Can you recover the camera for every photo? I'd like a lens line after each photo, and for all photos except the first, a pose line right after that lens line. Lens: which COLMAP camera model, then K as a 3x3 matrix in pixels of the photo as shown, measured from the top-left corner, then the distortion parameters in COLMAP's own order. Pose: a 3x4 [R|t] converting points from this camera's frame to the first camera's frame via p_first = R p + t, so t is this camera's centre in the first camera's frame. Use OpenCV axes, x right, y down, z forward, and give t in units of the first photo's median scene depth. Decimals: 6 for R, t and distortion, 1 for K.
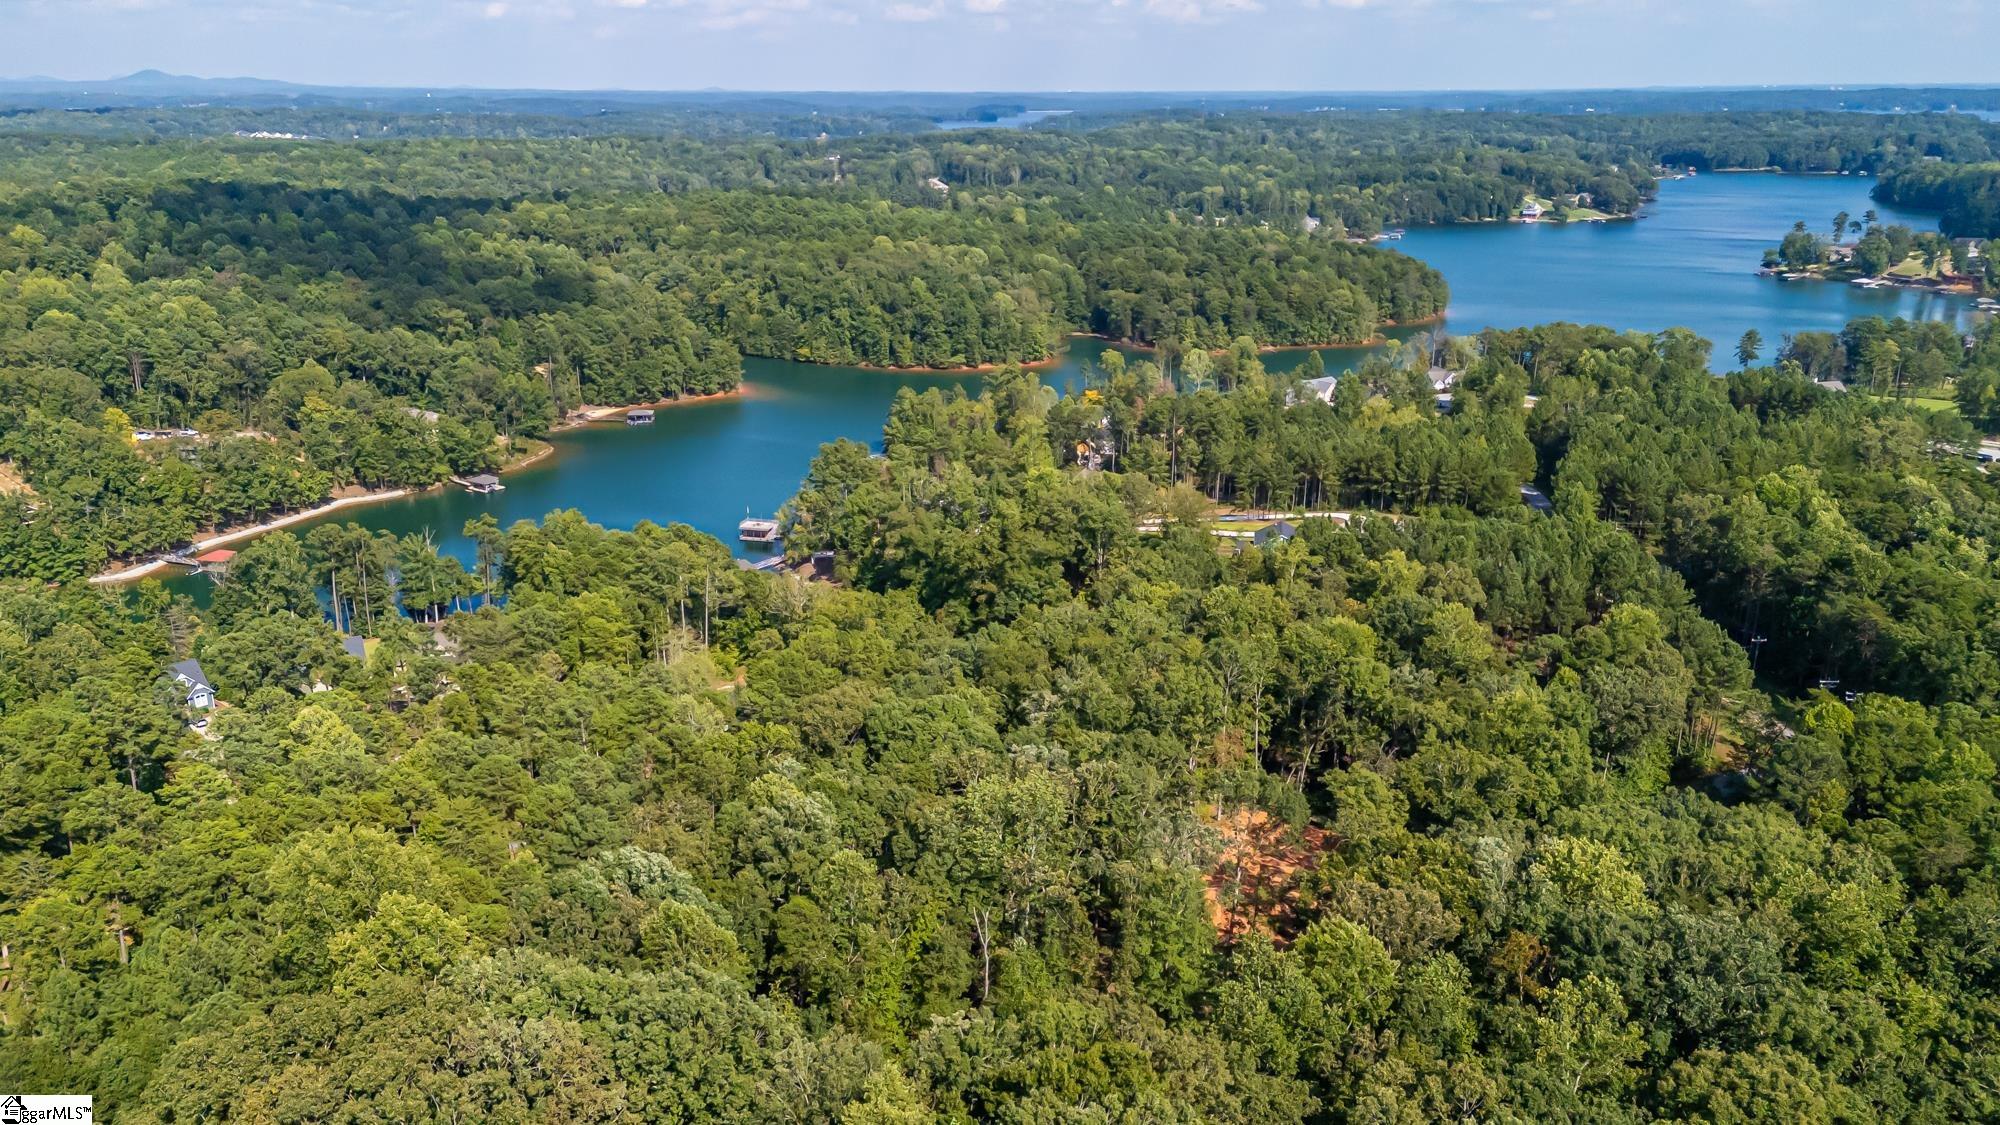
lens RADIAL K [[1467.4, 0, 1000.0], [0, 1467.4, 562.5], [0, 0, 1]] dist [0.057650, -0.004234]
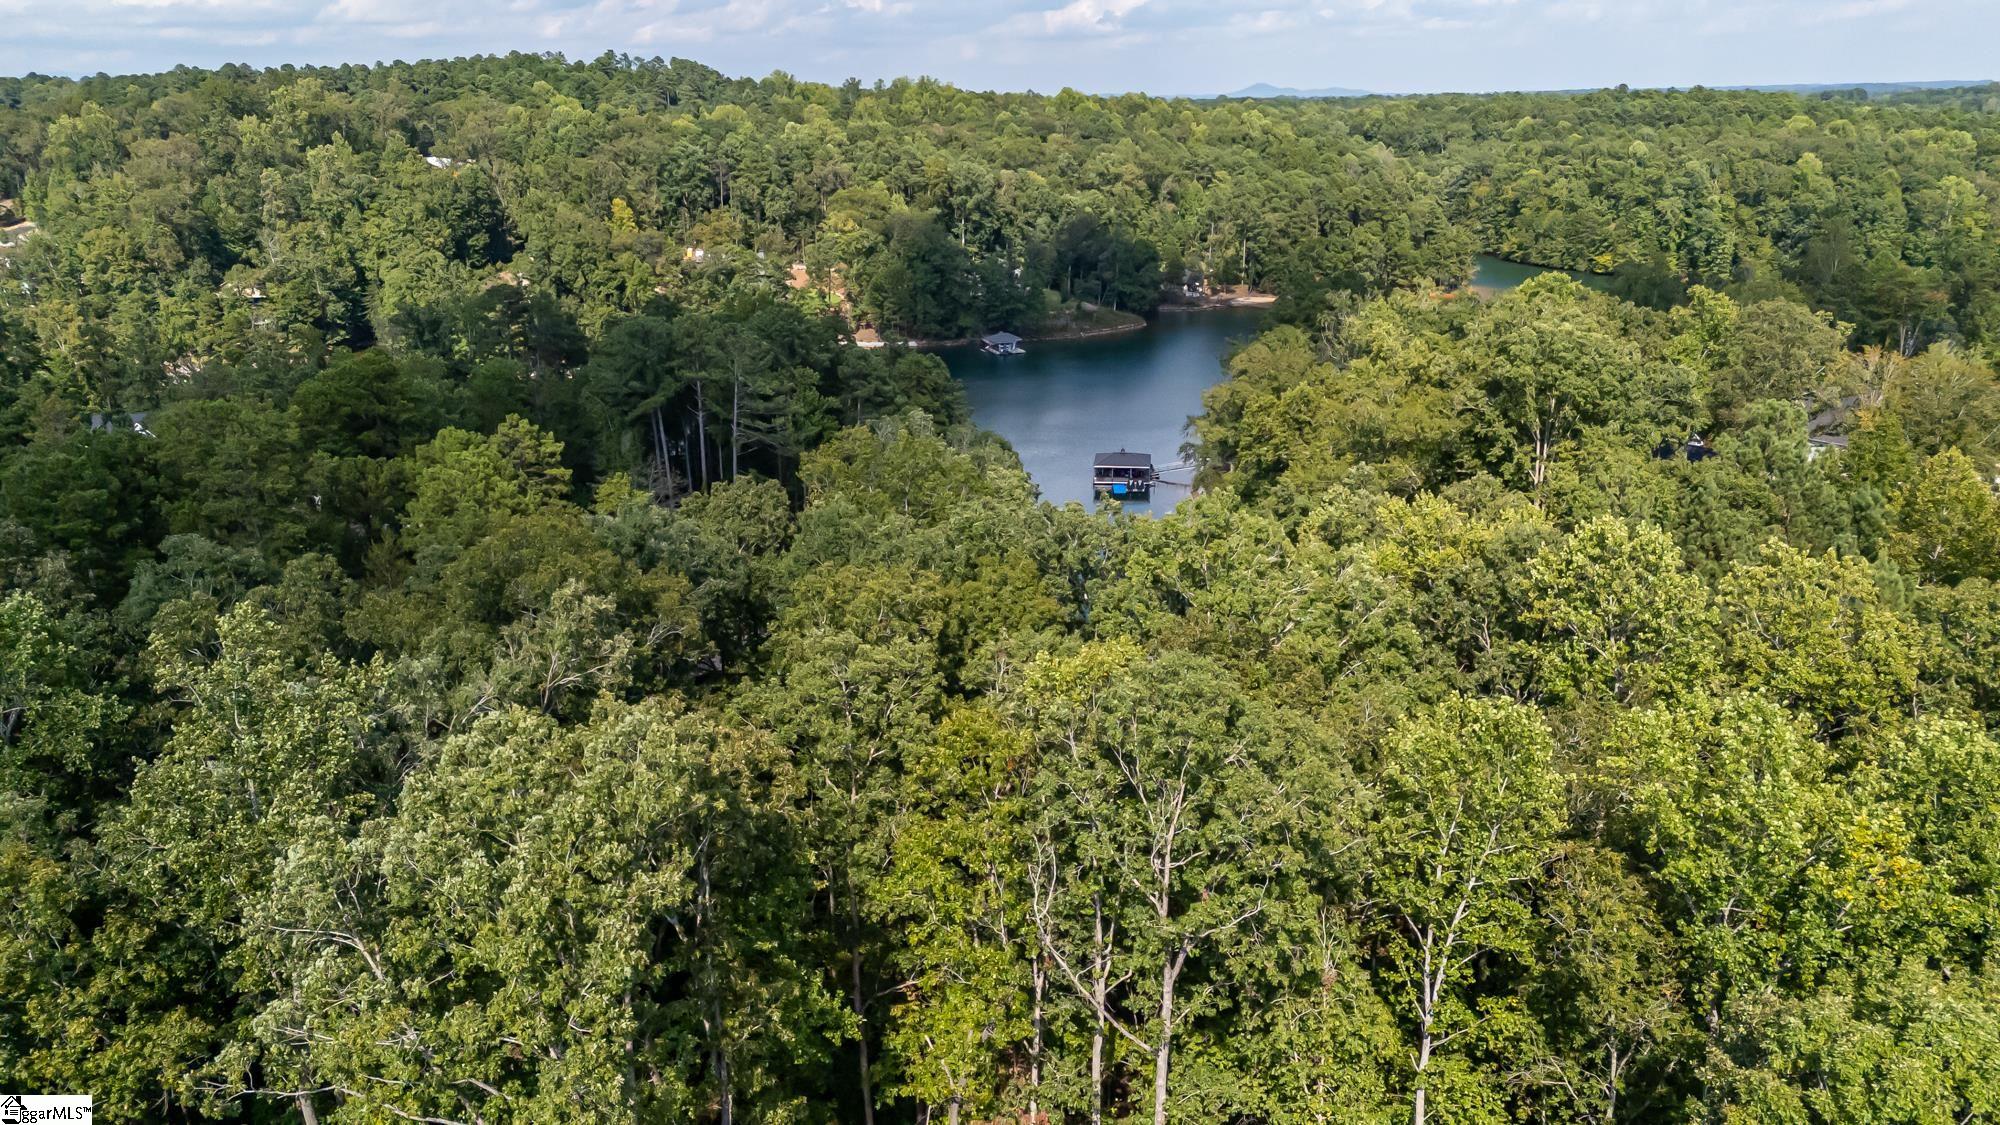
lens RADIAL K [[1467.4, 0, 1000.0], [0, 1467.4, 562.5], [0, 0, 1]] dist [0.057650, -0.004234]
pose [[0.794259, 0.175400, -0.581711, 0.129454], [-0.175557, 0.982838, 0.056647, 0.017569], [0.581664, 0.057131, 0.811420, 0.437013]]
